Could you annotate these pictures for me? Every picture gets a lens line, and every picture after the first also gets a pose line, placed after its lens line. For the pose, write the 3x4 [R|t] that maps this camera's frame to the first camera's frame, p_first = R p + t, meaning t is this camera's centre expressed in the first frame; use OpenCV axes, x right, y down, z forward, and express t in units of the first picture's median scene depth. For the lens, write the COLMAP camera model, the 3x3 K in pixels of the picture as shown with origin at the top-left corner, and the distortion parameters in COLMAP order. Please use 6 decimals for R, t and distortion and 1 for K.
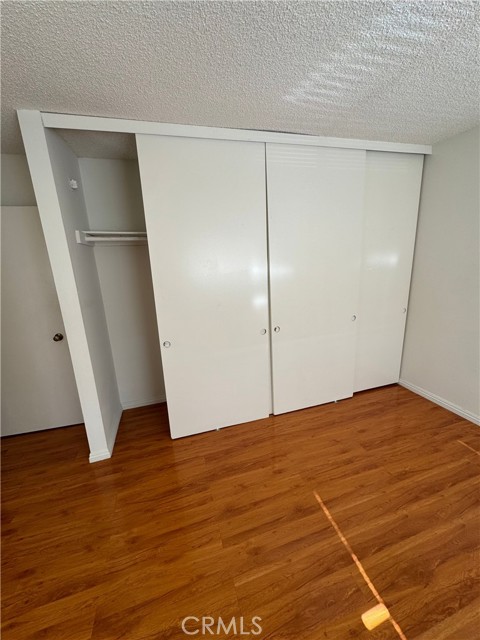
lens RADIAL K [[255.7, 0, 243.0], [0, 255.7, 318.2], [0, 0, 1]] dist [-0.001807, 0.000345]
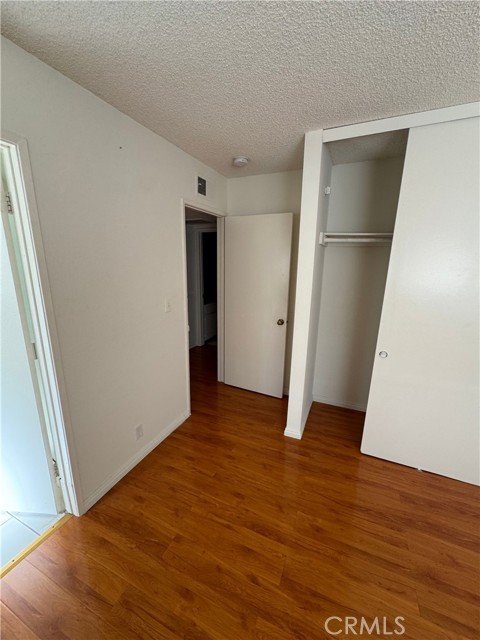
lens RADIAL K [[255.7, 0, 241.0], [0, 255.7, 318.5], [0, 0, 1]] dist [-0.001807, 0.000345]
pose [[0.755930, 0.200424, -0.623218, -0.154464], [-0.199873, 0.977186, 0.071823, 0.012584], [0.623395, 0.070271, 0.778743, -0.058188]]
